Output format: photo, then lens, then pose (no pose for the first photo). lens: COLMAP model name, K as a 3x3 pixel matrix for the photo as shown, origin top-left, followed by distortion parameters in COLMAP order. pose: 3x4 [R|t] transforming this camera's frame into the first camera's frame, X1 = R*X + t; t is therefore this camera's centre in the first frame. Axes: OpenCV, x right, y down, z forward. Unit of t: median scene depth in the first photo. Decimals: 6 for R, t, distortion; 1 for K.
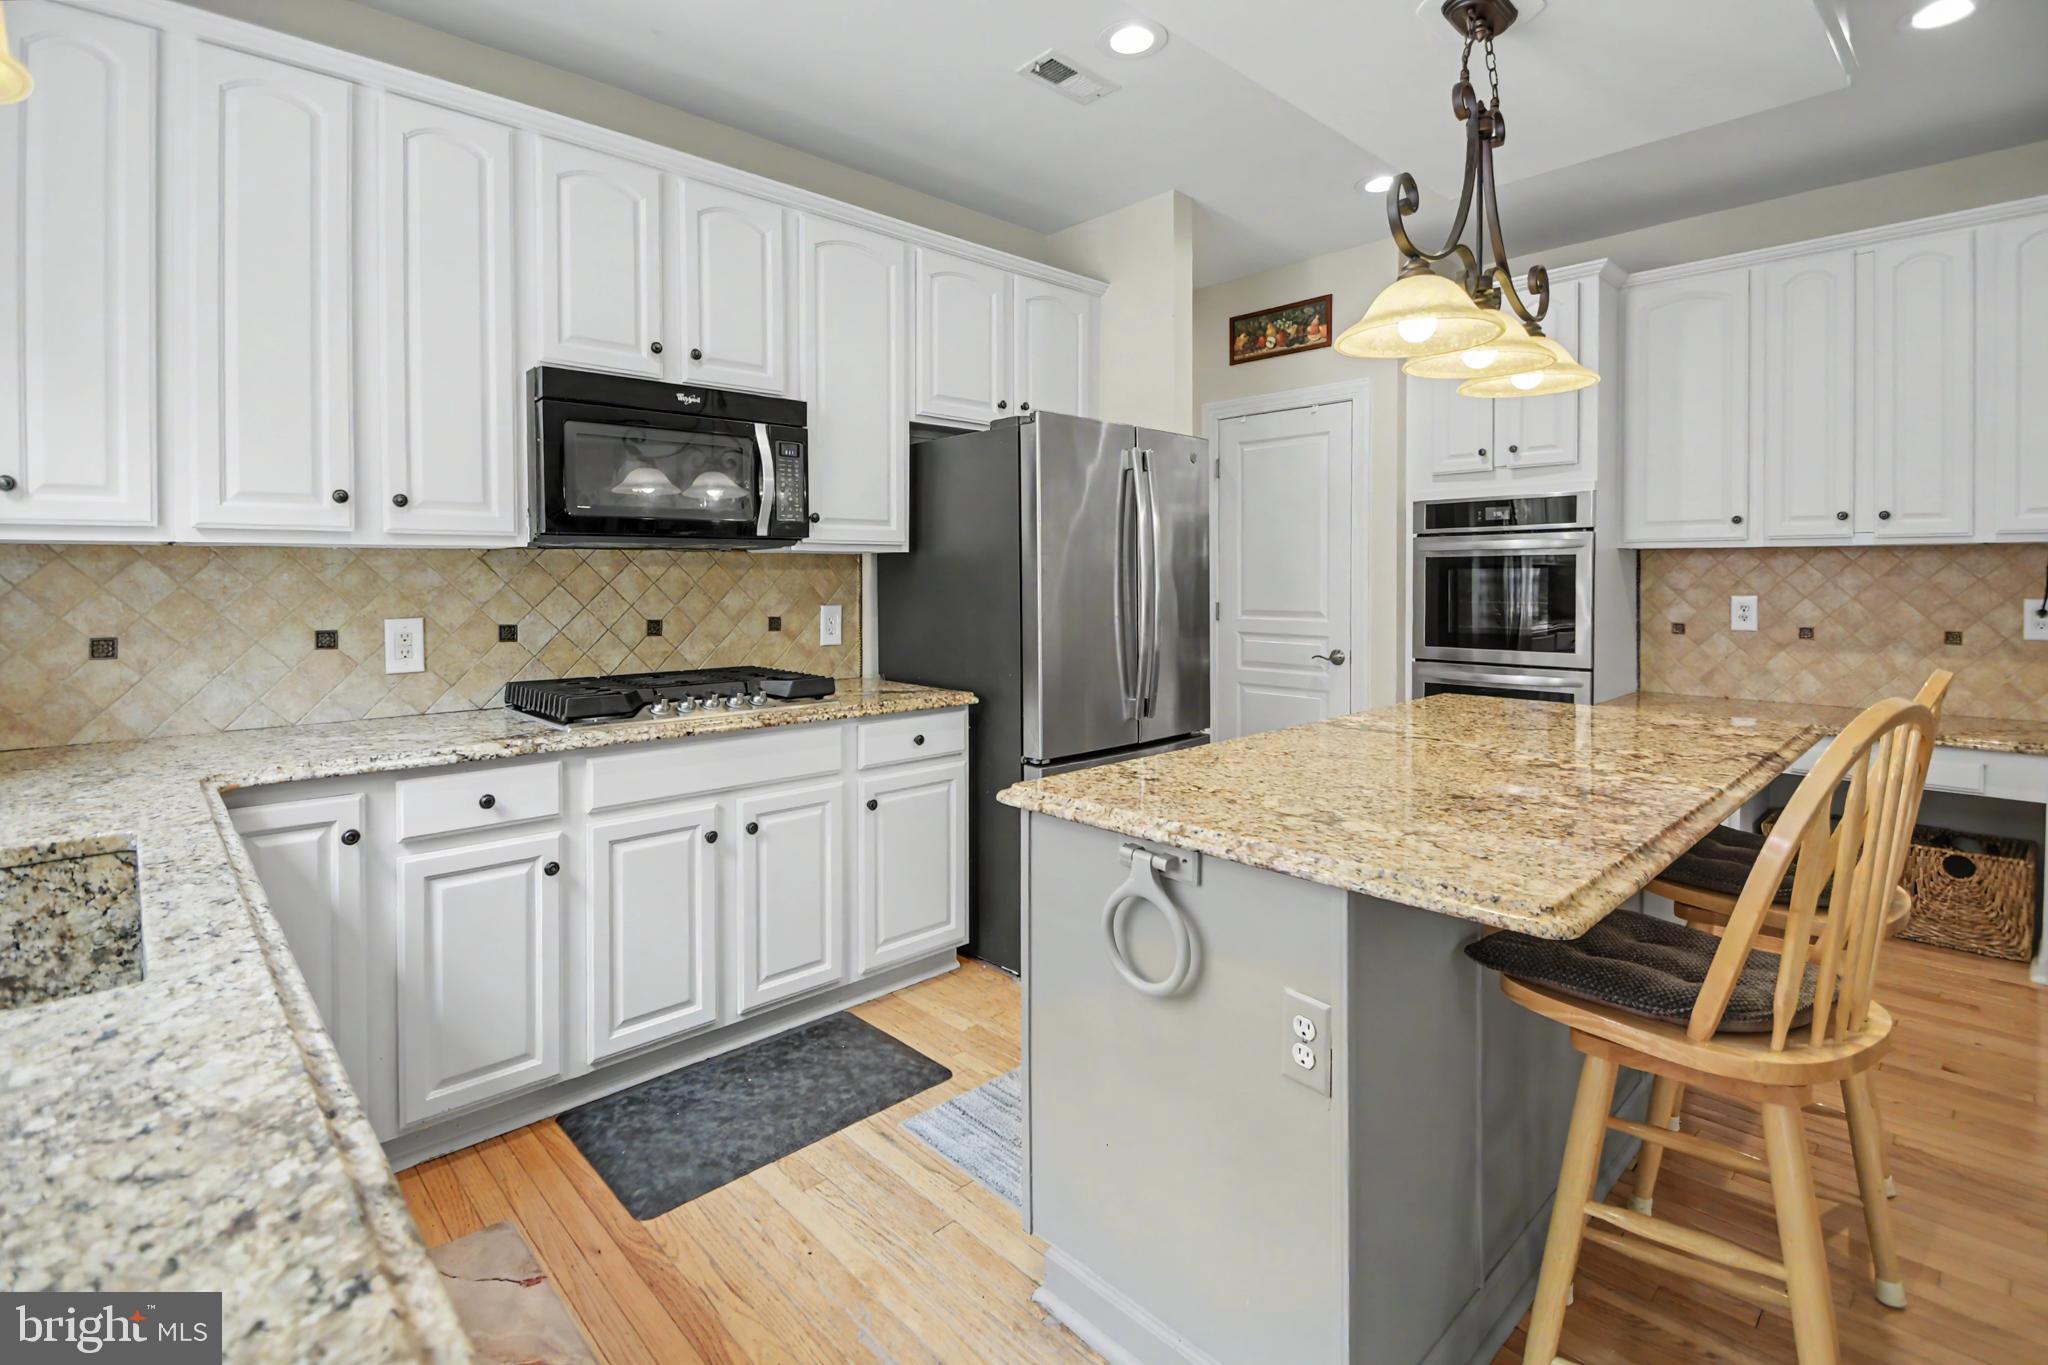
lens RADIAL K [[936.0, 0, 996.6], [0, 936.0, 595.6], [0, 0, 1]] dist [0.006175, -0.002238]
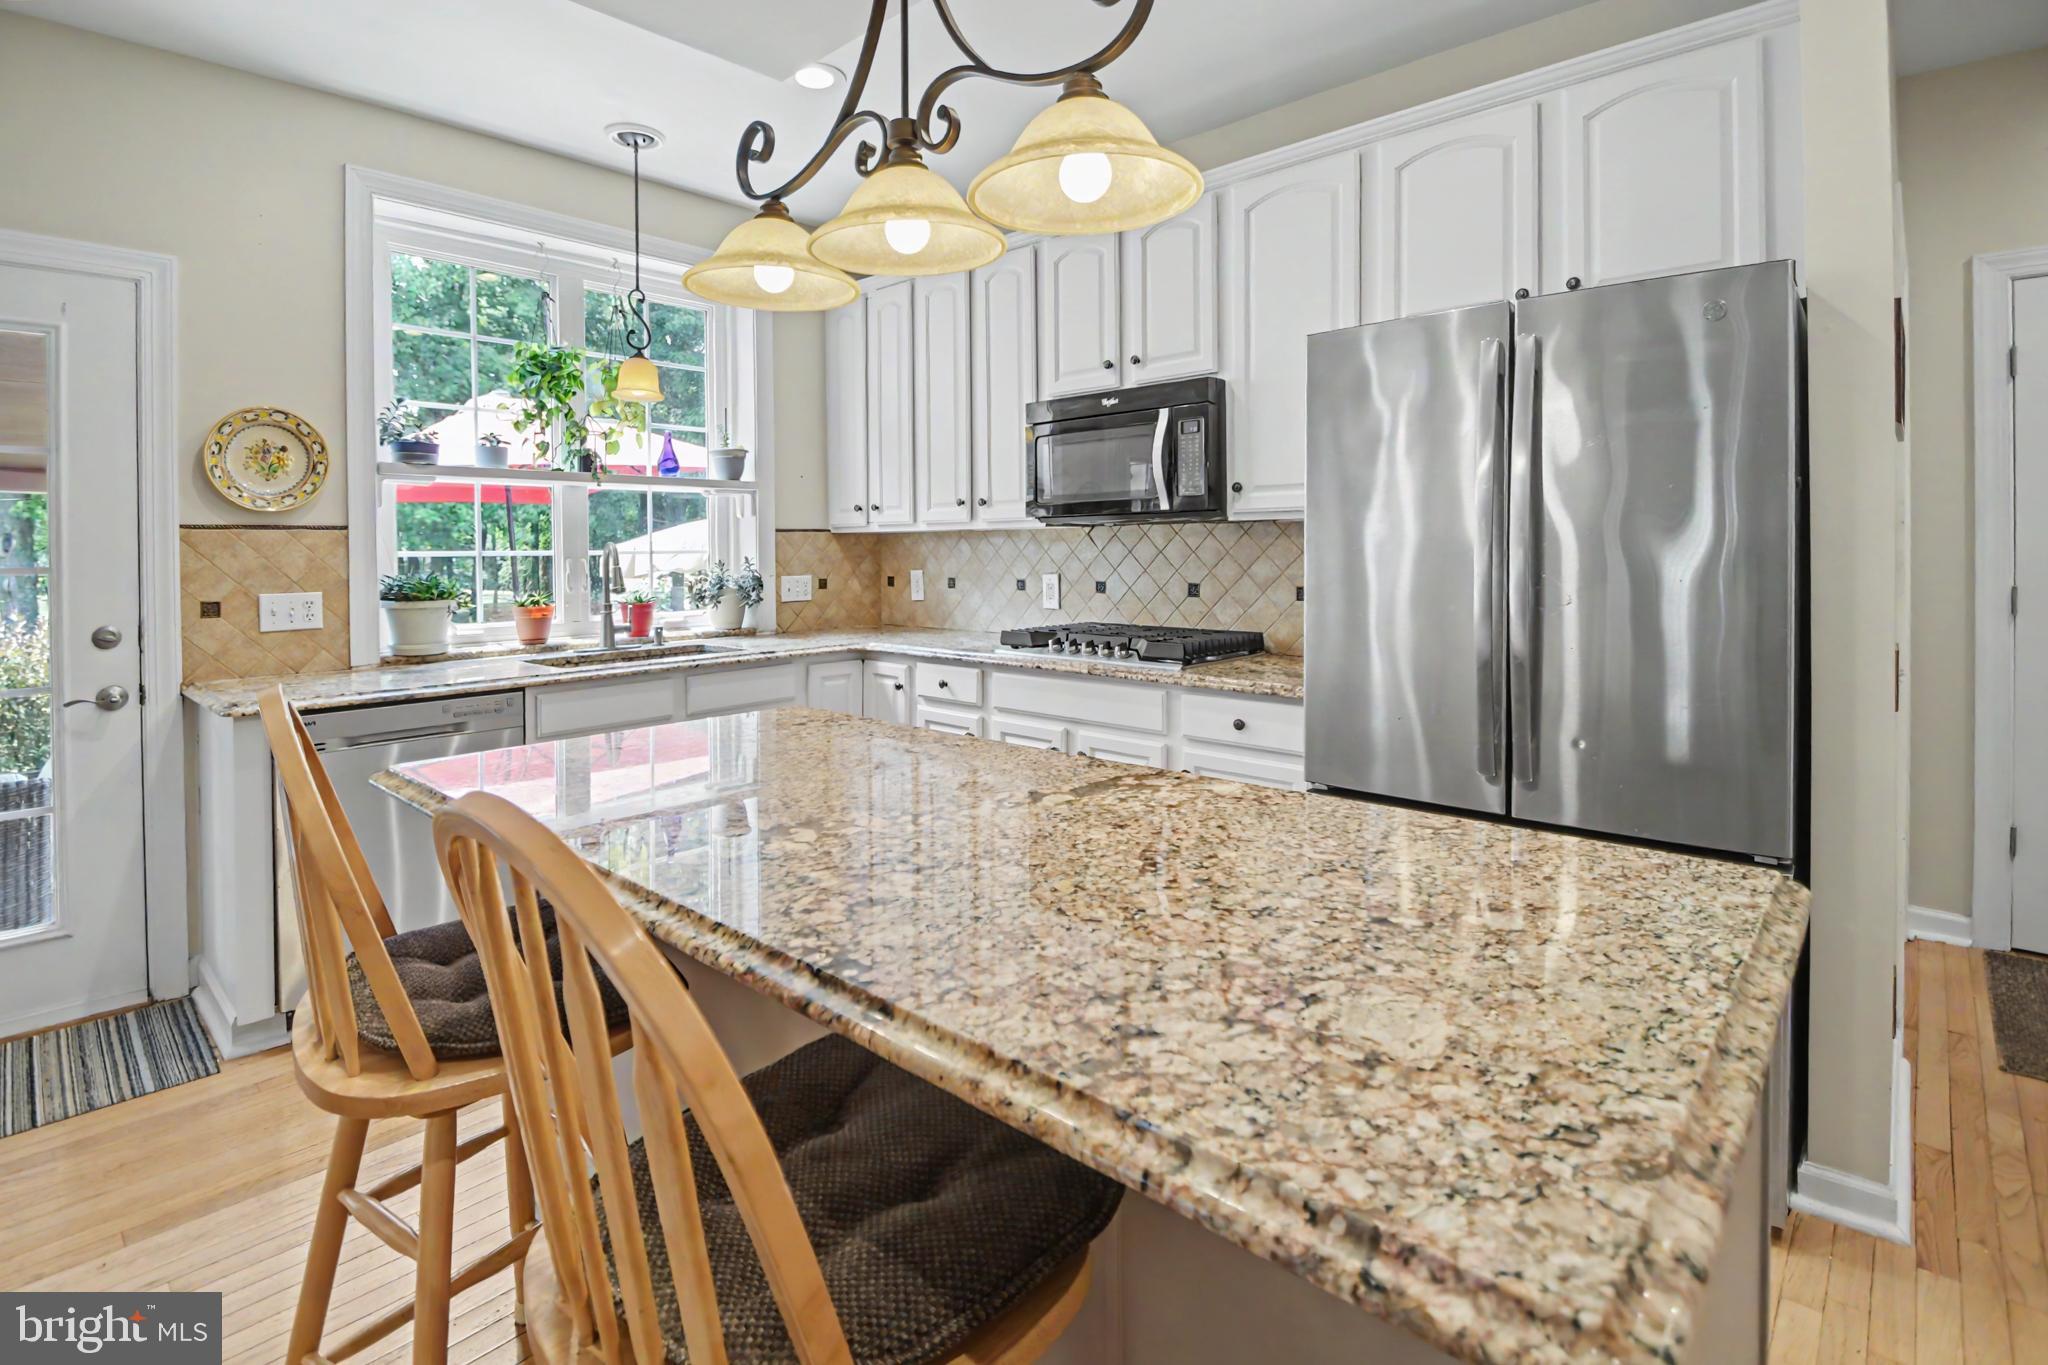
lens RADIAL K [[966.0, 0, 985.5], [0, 966.0, 556.6], [0, 0, 1]] dist [0.008120, -0.005062]
pose [[0.090779, 0.014020, -0.995772, 1.053808], [-0.010798, 0.999856, 0.013093, -0.026205], [0.995812, 0.009564, 0.090918, 0.830675]]
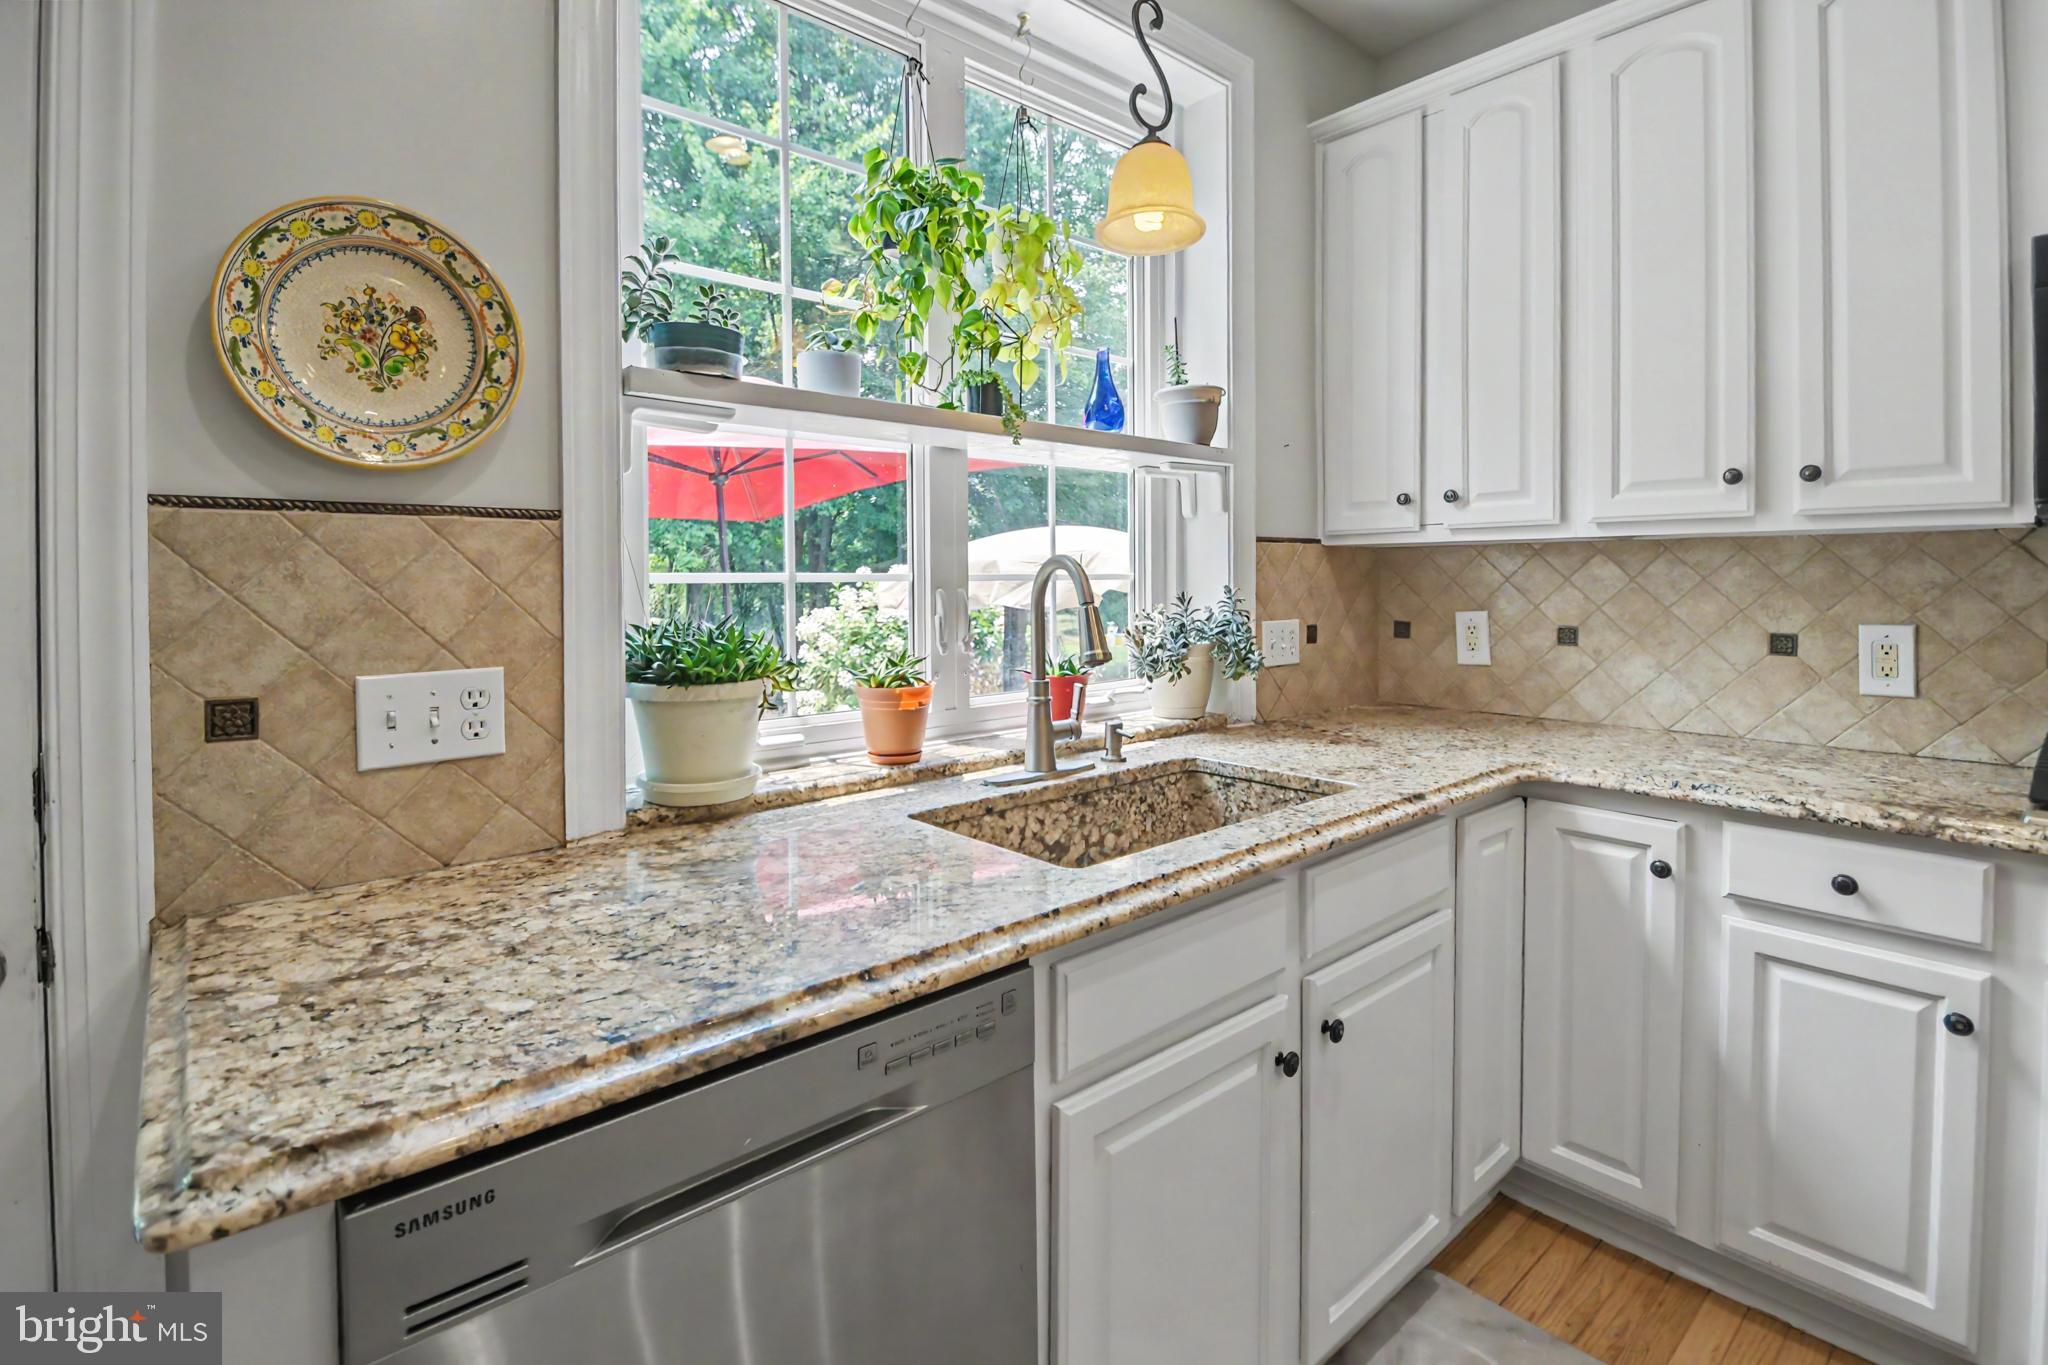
lens RADIAL K [[966.0, 0, 1006.2], [0, 966.0, 584.8], [0, 0, 1]] dist [0.008120, -0.005062]
pose [[-0.010121, 0.014019, -0.999851, 0.181861], [-0.015051, 0.999786, 0.014170, -0.009336], [0.999835, 0.015193, -0.009908, 0.328524]]
